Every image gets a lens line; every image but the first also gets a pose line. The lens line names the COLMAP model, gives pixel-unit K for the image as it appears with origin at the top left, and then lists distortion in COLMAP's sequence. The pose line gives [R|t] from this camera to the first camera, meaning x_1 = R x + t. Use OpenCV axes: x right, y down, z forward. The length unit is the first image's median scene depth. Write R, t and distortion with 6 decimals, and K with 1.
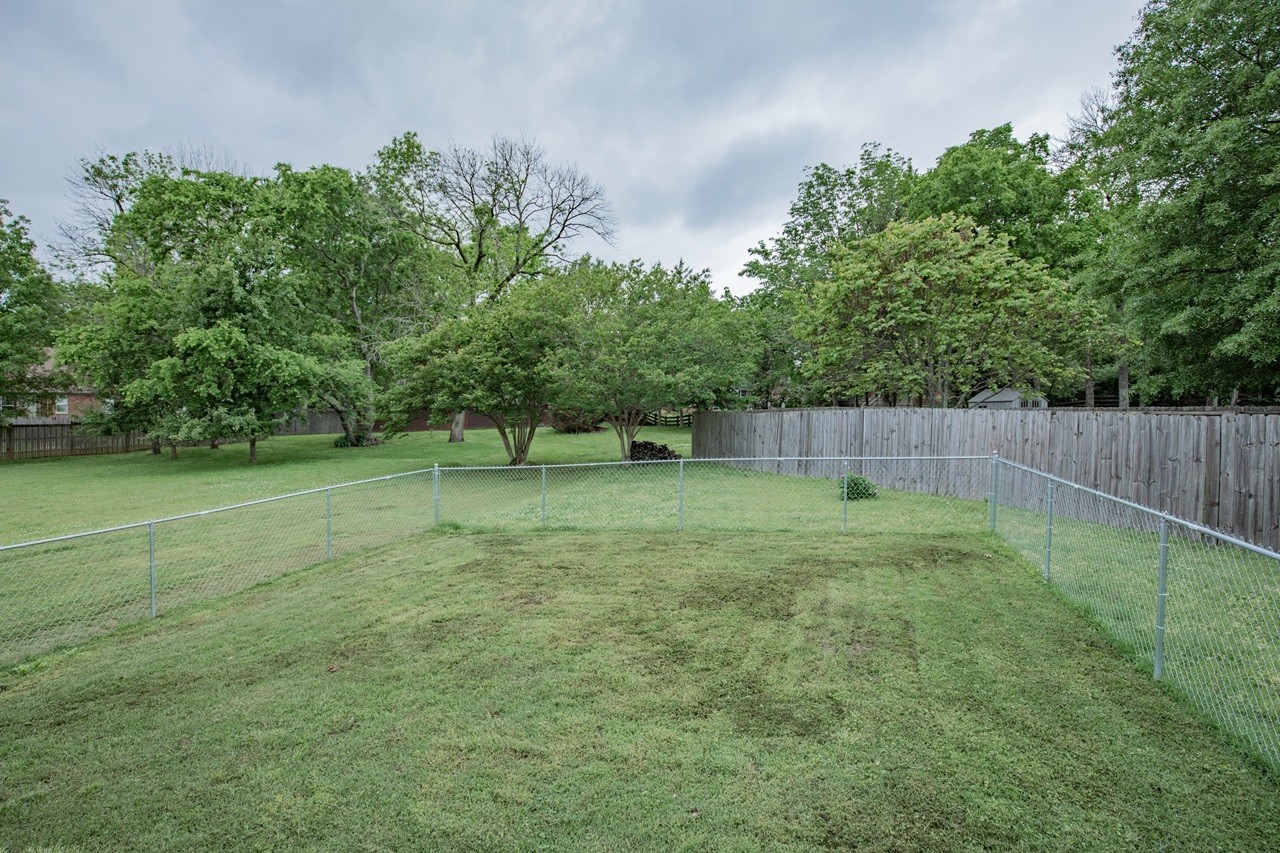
lens RADIAL K [[619.4, 0, 641.9], [0, 619.4, 431.6], [0, 0, 1]] dist [-0.042557, 0.009352]
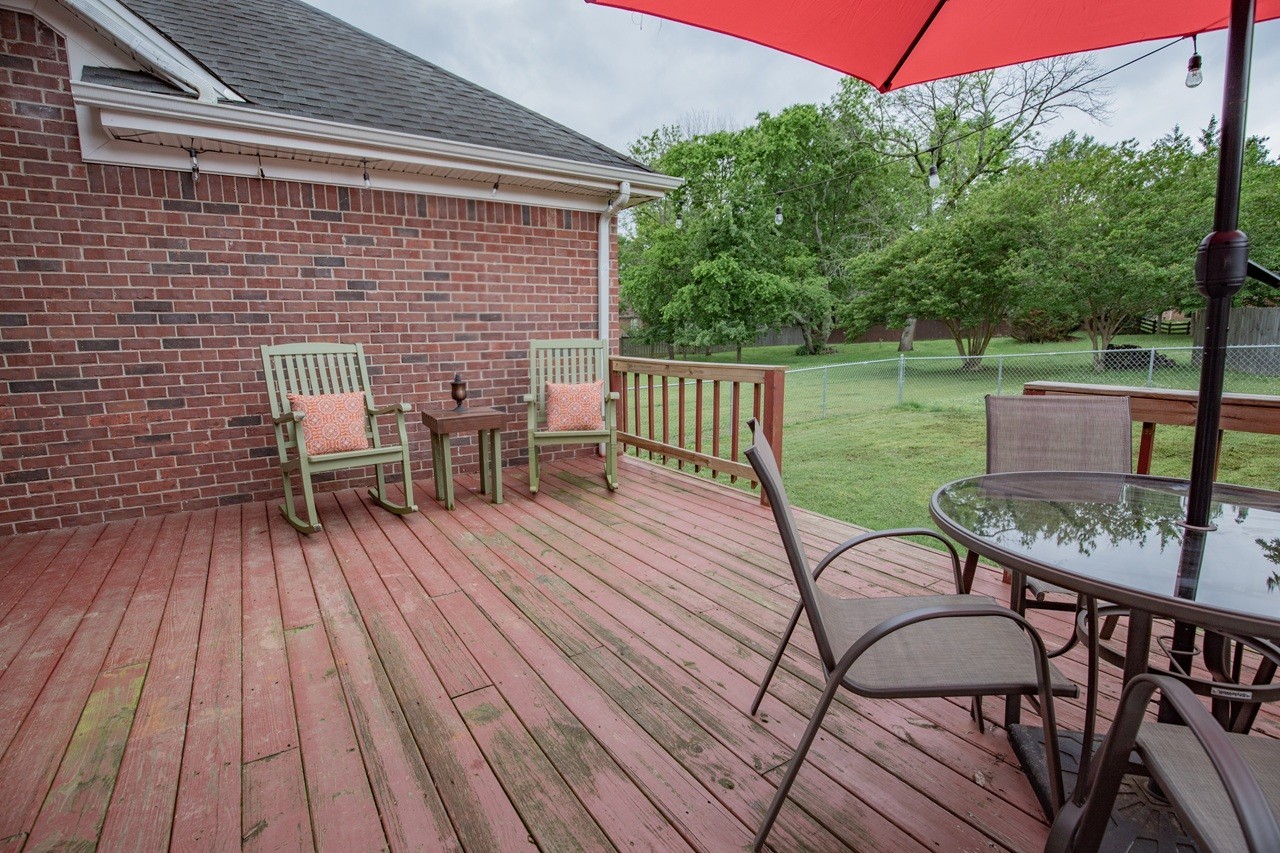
lens RADIAL K [[601.6, 0, 640.0], [0, 601.6, 426.5], [0, 0, 1]] dist [-0.034658, 0.006215]
pose [[0.766157, 0.078983, -0.637782, 0.016283], [0.005224, 0.991621, 0.129078, 0.016422], [0.642633, -0.102226, 0.759324, -0.111212]]
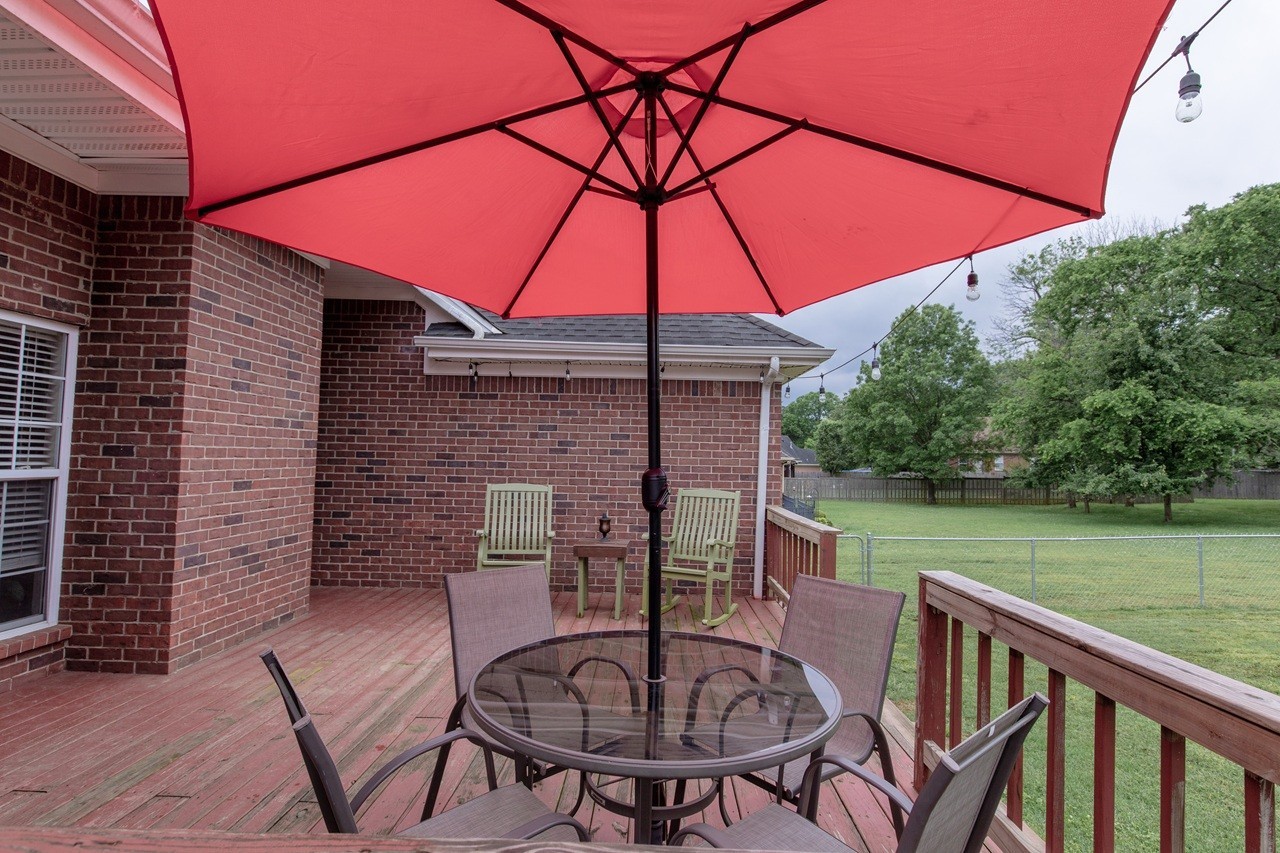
lens RADIAL K [[618.1, 0, 646.1], [0, 618.1, 425.6], [0, 0, 1]] dist [0.003468, -0.000233]
pose [[0.277524, -0.059245, -0.958890, 0.084887], [-0.044032, 0.996264, -0.074298, 0.008486], [0.959709, 0.062841, 0.273878, -0.070243]]
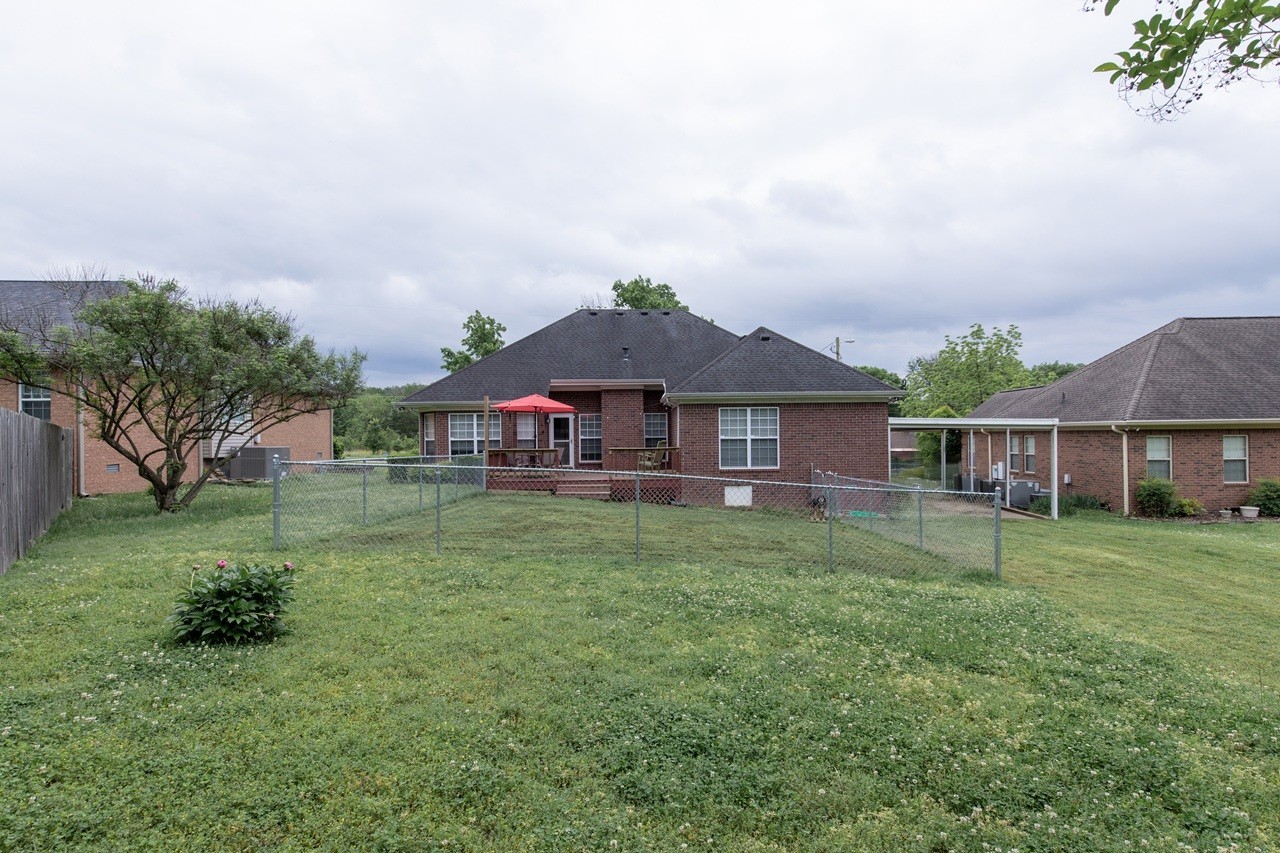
lens RADIAL K [[611.1, 0, 635.6], [0, 611.1, 429.5], [0, 0, 1]] dist [-0.000581, -0.000502]
pose [[-0.959837, -0.006635, -0.280480, 0.105623], [-0.011147, 0.999833, 0.014492, -0.008849], [0.280337, 0.017037, -0.959750, 0.642135]]
